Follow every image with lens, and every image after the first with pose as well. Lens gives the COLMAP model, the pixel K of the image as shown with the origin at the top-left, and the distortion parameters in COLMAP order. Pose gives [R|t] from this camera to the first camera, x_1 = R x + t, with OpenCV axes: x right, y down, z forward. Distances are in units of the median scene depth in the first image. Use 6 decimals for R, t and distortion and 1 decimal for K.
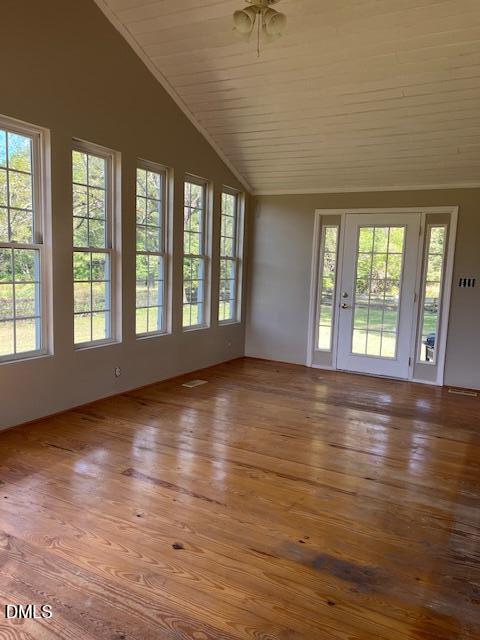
lens RADIAL K [[488.3, 0, 243.3], [0, 488.3, 321.7], [0, 0, 1]] dist [0.030374, -0.029176]
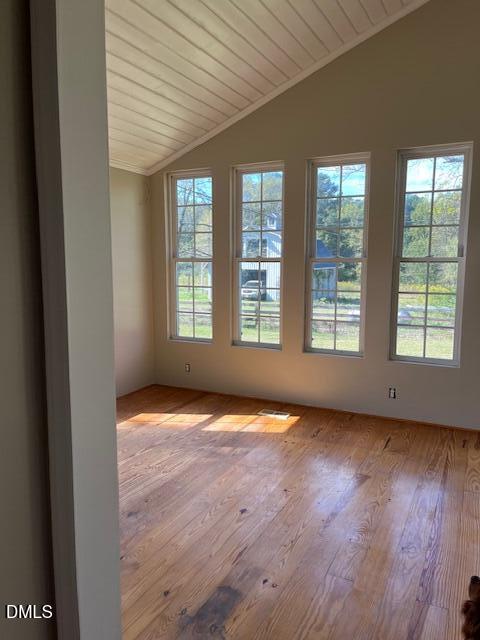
lens RADIAL K [[488.3, 0, 243.3], [0, 488.3, 319.4], [0, 0, 1]] dist [0.030374, -0.029176]
pose [[0.020687, 0.088621, -0.995851, 0.980728], [-0.123677, 0.988640, 0.085410, -0.101548], [0.992107, 0.121397, 0.031412, 0.875788]]
